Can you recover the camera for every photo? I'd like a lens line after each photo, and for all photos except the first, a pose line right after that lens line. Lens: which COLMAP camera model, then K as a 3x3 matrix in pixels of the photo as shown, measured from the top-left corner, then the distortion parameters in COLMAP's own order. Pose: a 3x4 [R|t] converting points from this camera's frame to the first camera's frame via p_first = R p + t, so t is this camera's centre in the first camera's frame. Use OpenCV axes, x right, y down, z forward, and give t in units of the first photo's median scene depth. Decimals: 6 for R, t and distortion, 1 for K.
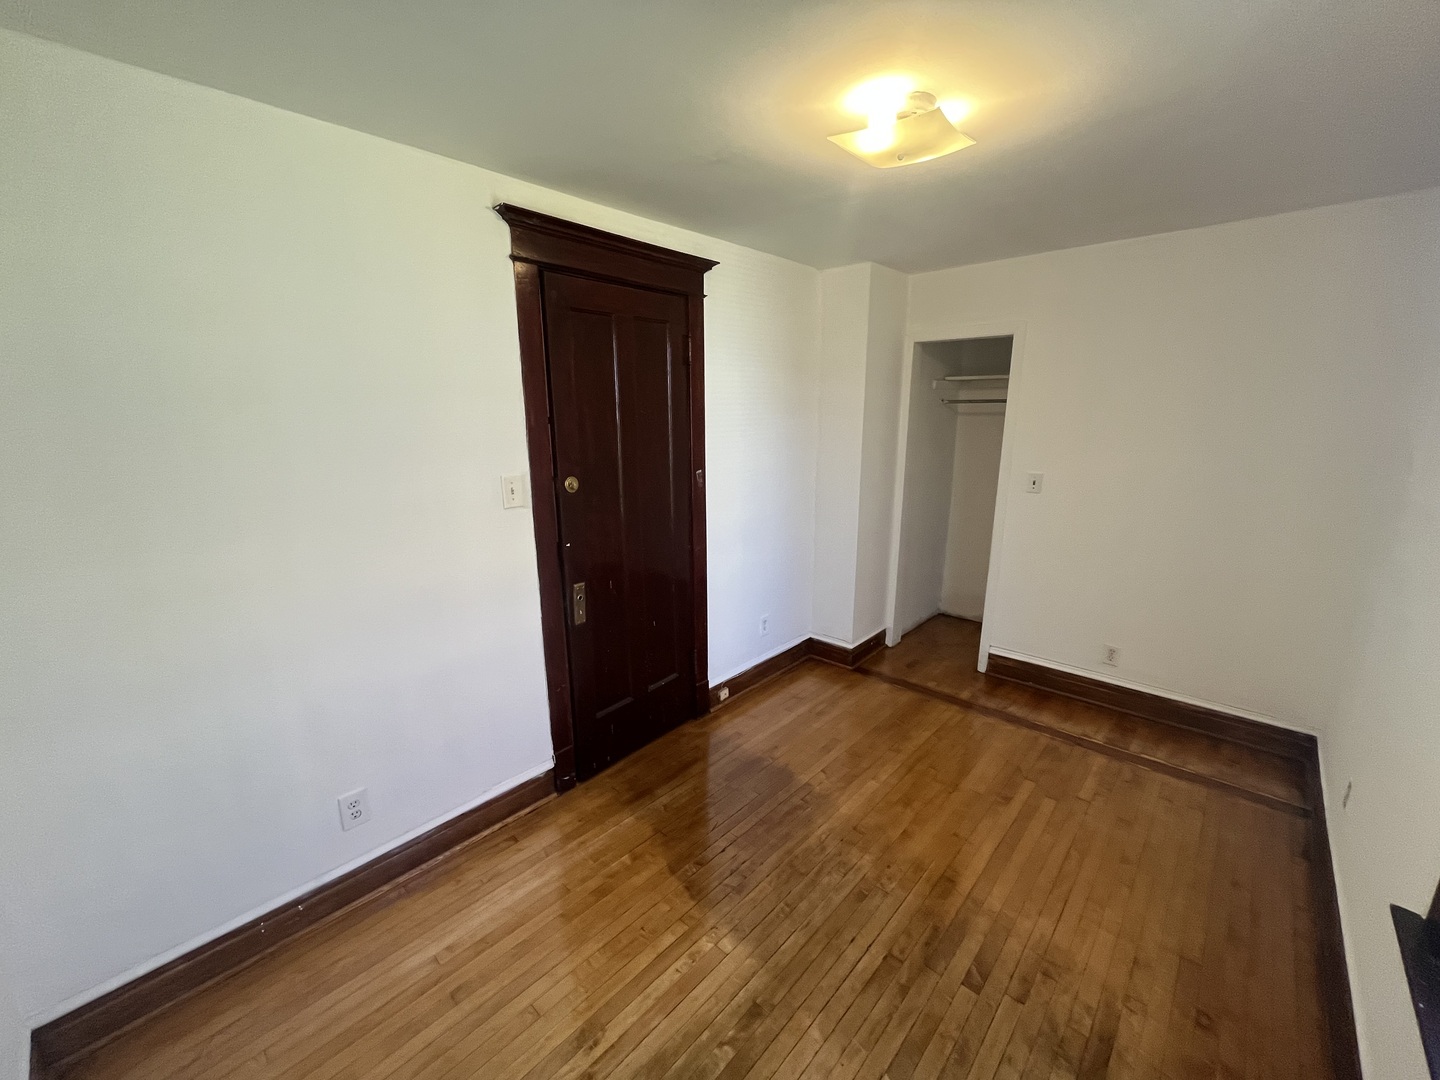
lens RADIAL K [[579.4, 0, 715.3], [0, 579.4, 544.8], [0, 0, 1]] dist [-0.002706, -0.000096]
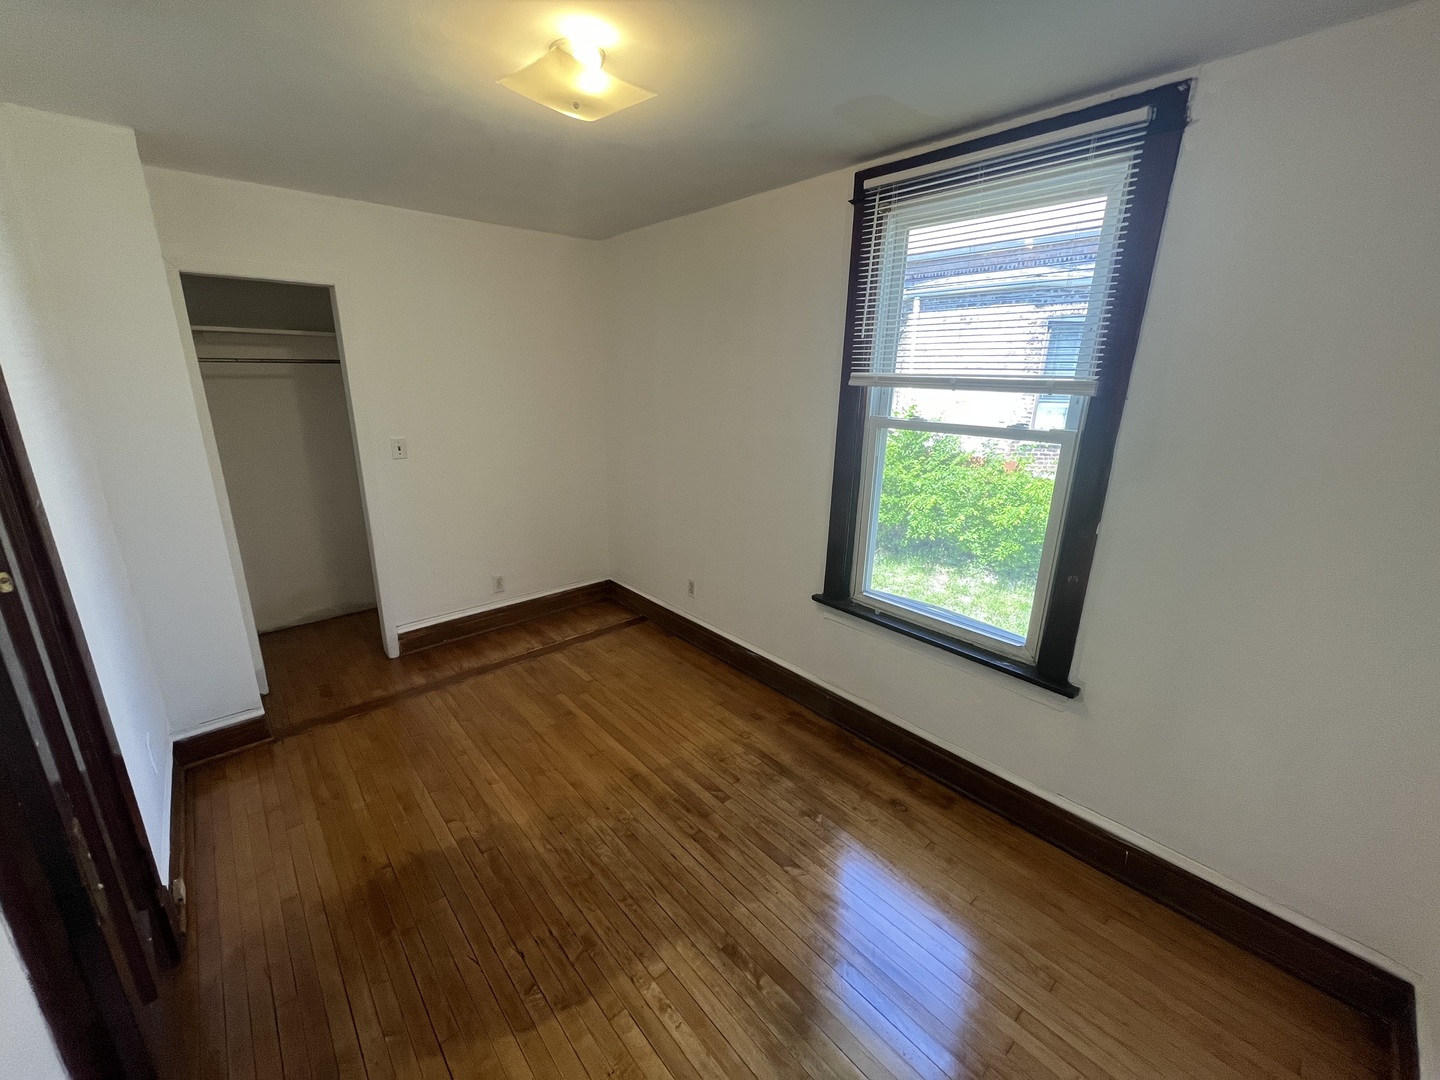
lens RADIAL K [[579.4, 0, 710.6], [0, 579.4, 544.9], [0, 0, 1]] dist [-0.002706, -0.000096]
pose [[0.104373, -0.274675, 0.955856, -0.560398], [0.215769, 0.944467, 0.247842, -0.124416], [-0.970850, 0.180375, 0.157844, 0.553681]]
